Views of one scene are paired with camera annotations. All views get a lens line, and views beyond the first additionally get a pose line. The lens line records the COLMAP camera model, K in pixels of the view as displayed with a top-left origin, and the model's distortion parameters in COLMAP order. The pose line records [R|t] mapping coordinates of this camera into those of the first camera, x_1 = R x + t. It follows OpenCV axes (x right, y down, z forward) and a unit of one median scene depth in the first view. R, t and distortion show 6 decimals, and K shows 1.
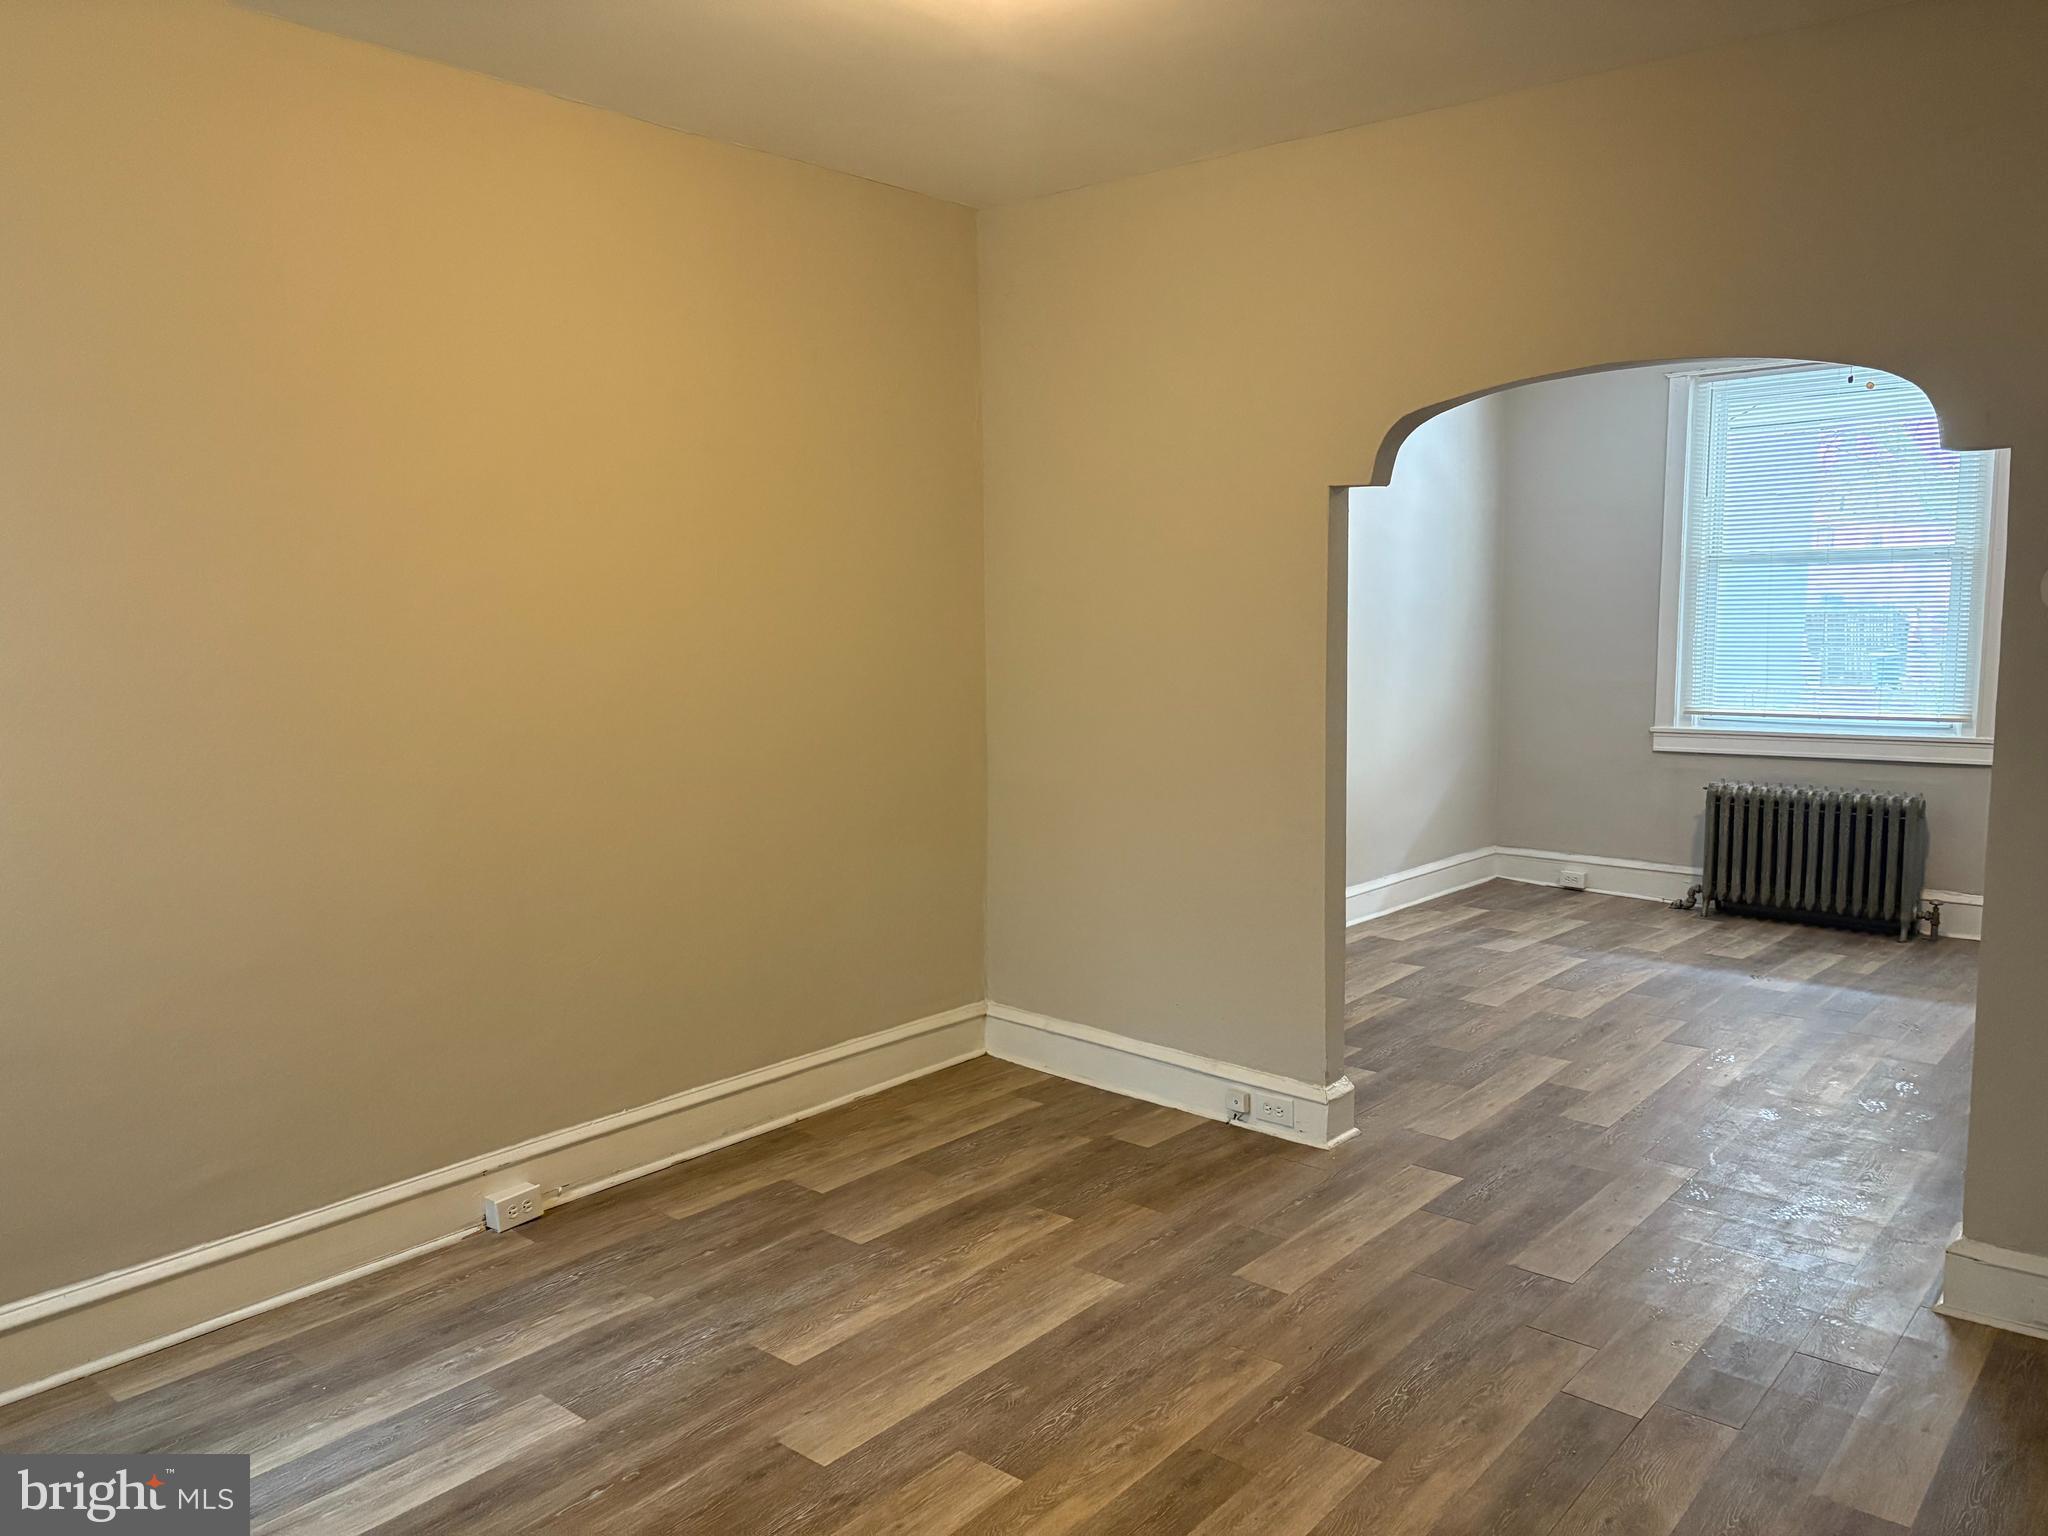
lens RADIAL K [[1521.0, 0, 1027.9], [0, 1521.0, 767.9], [0, 0, 1]] dist [0.004811, 0.004507]
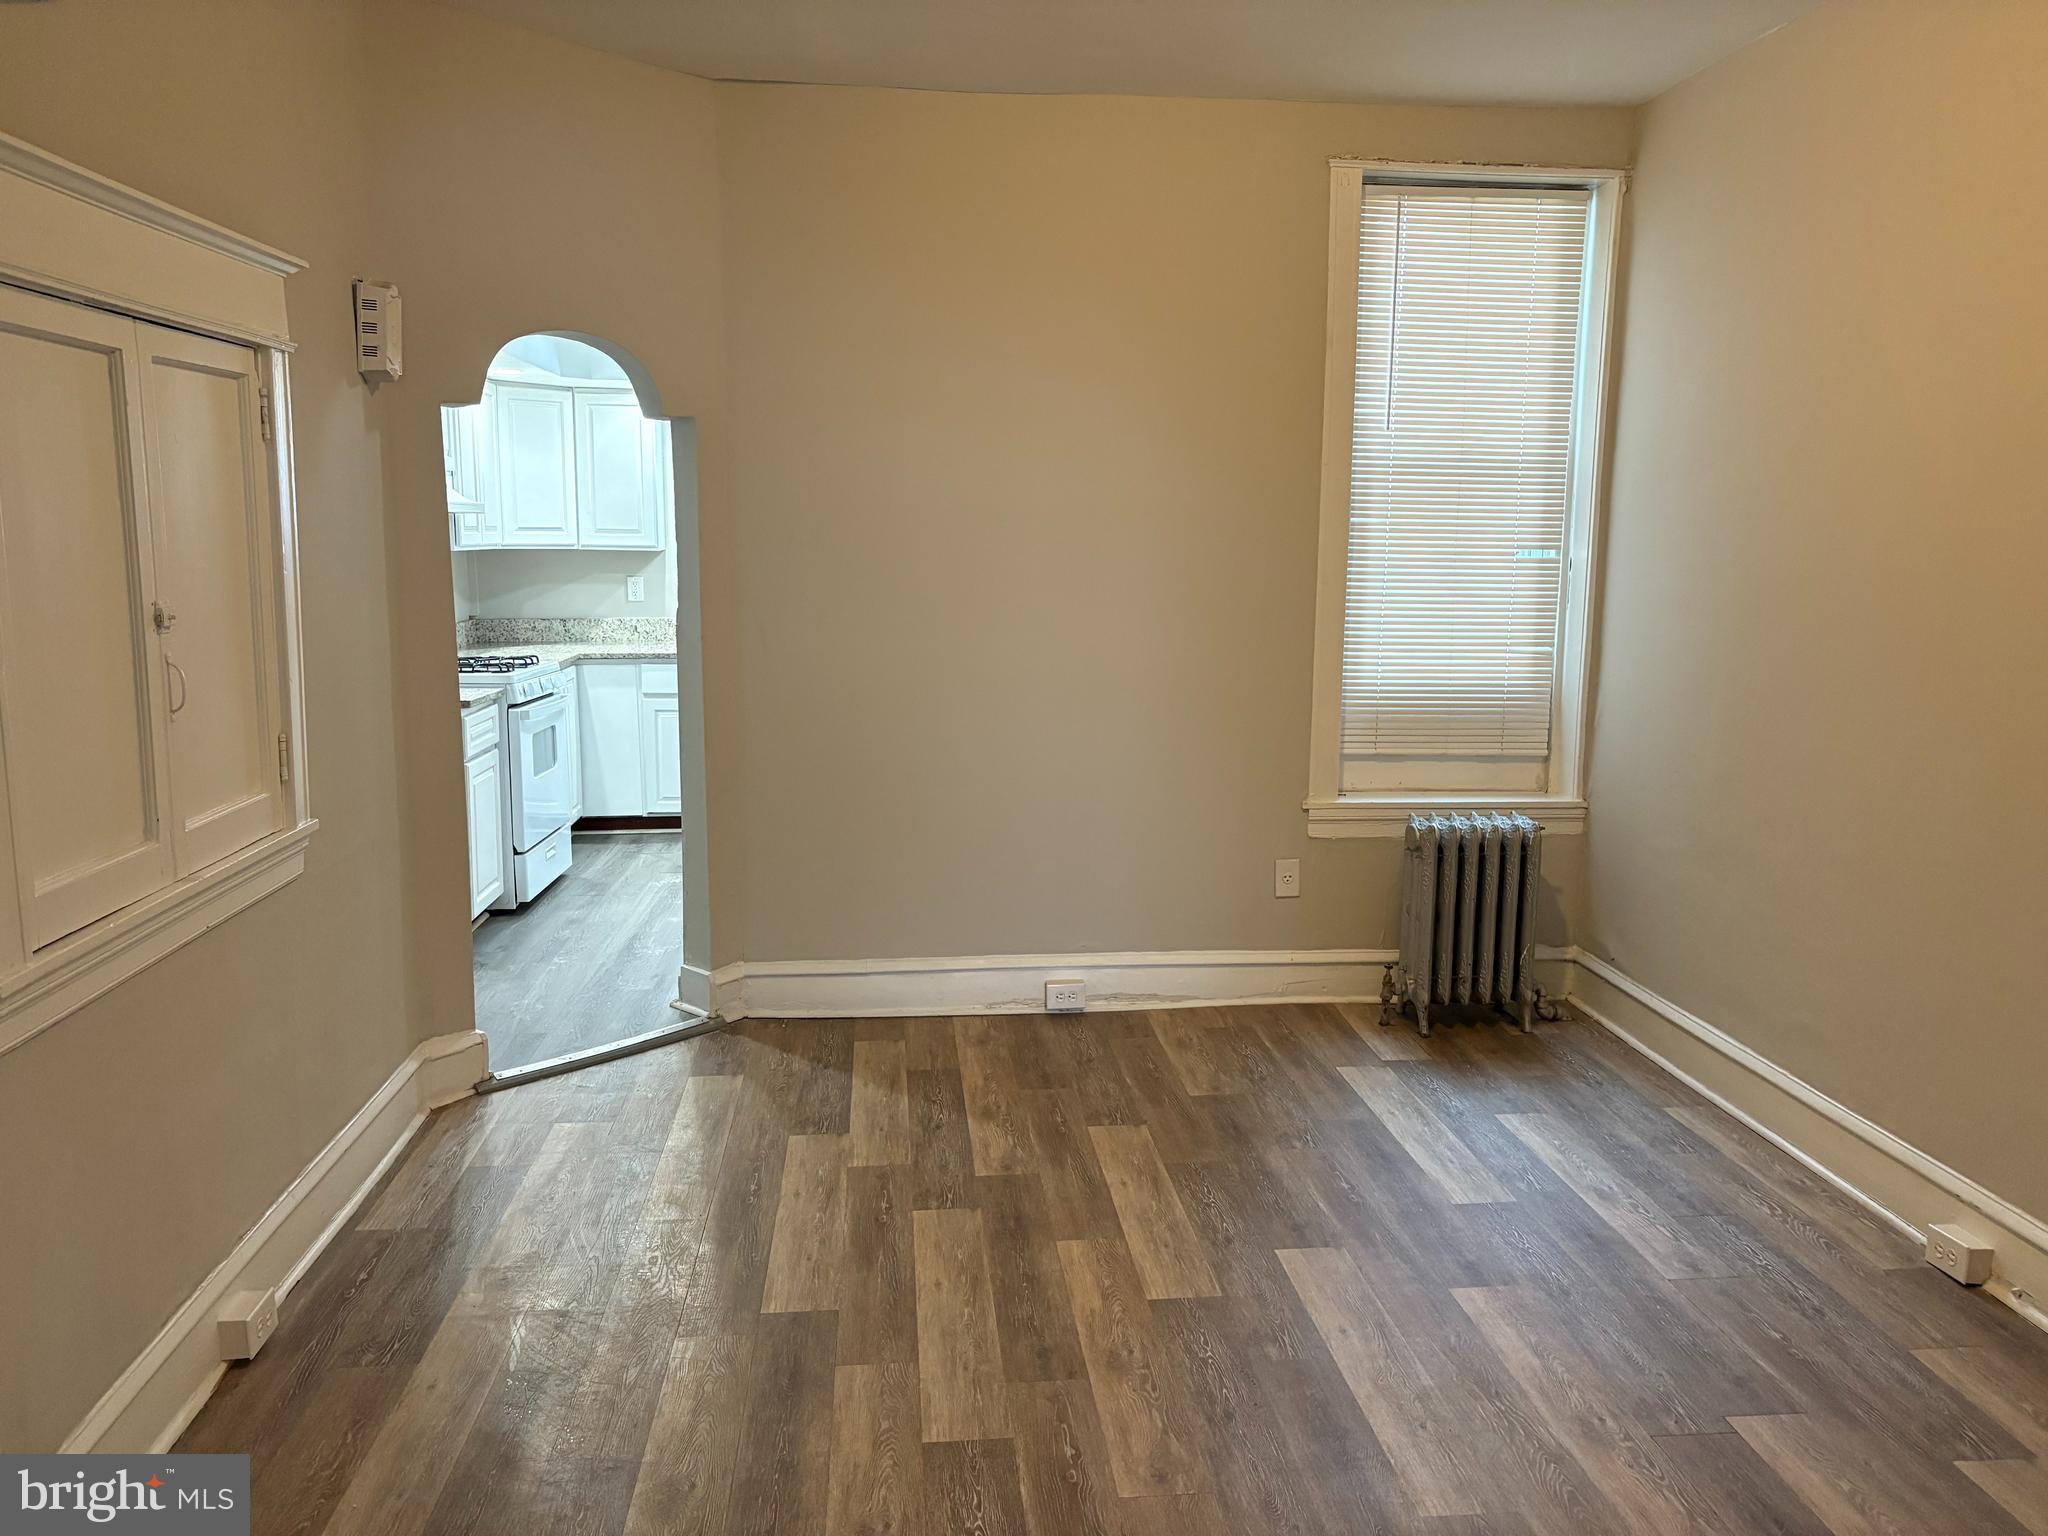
lens RADIAL K [[1521.0, 0, 1029.1], [0, 1521.0, 765.2], [0, 0, 1]] dist [0.004811, 0.004507]
pose [[-0.701307, 0.114307, -0.703635, 0.748065], [-0.081583, 0.967705, 0.238519, -0.166453], [0.708176, 0.224680, -0.669332, 1.479221]]
